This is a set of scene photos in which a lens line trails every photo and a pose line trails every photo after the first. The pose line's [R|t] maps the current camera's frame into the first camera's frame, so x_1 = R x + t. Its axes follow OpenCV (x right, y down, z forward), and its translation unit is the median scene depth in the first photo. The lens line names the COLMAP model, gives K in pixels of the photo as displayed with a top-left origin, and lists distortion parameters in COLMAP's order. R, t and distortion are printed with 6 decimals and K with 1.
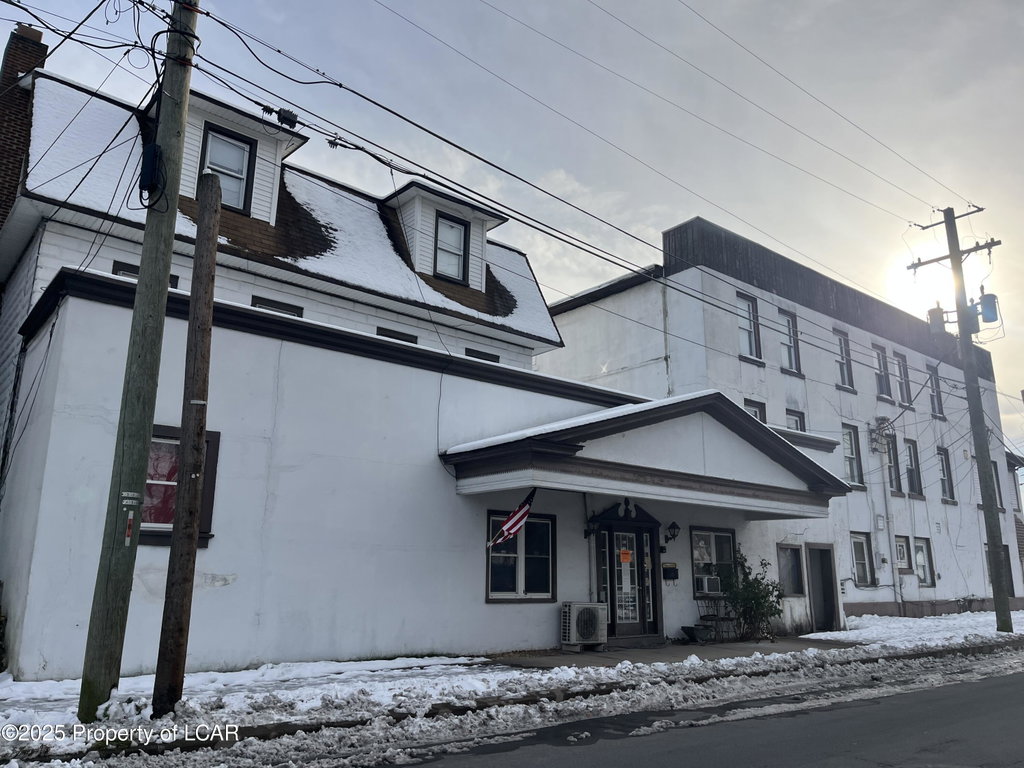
lens RADIAL K [[770.2, 0, 516.1], [0, 770.2, 392.0], [0, 0, 1]] dist [0.073765, -0.093646]
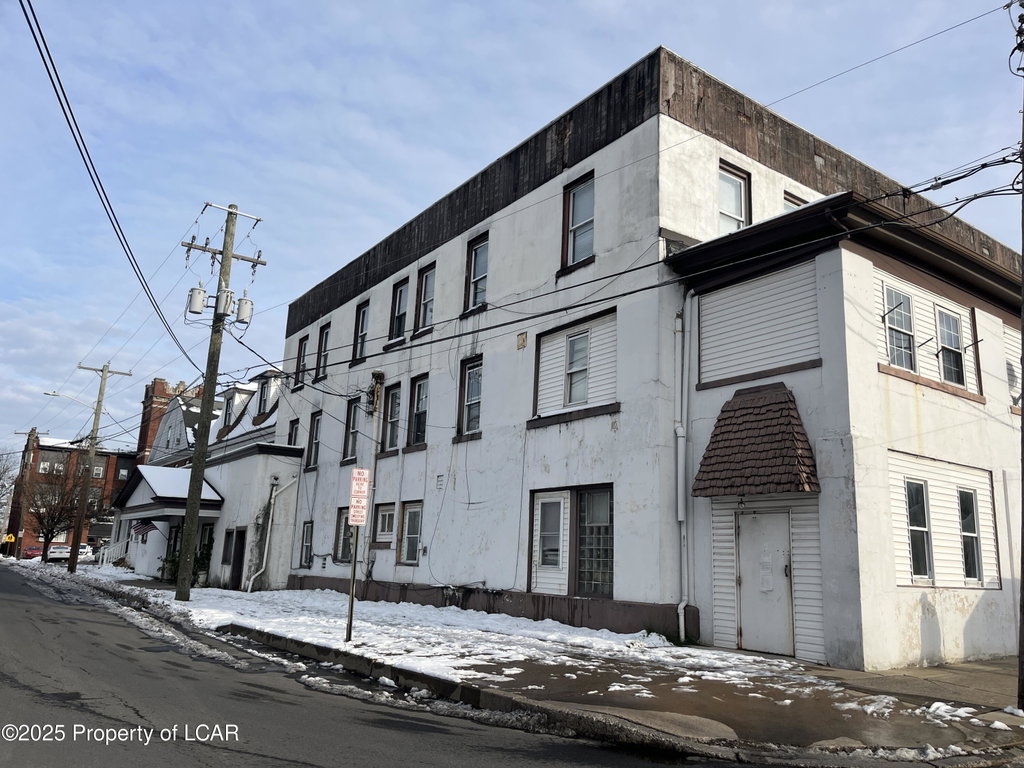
lens RADIAL K [[770.2, 0, 516.1], [0, 770.2, 392.0], [0, 0, 1]] dist [0.073765, -0.093646]
pose [[-0.071928, -0.225156, -0.971664, 2.020313], [0.197285, 0.951729, -0.235140, 0.449894], [0.977704, -0.208608, -0.024036, 1.811687]]
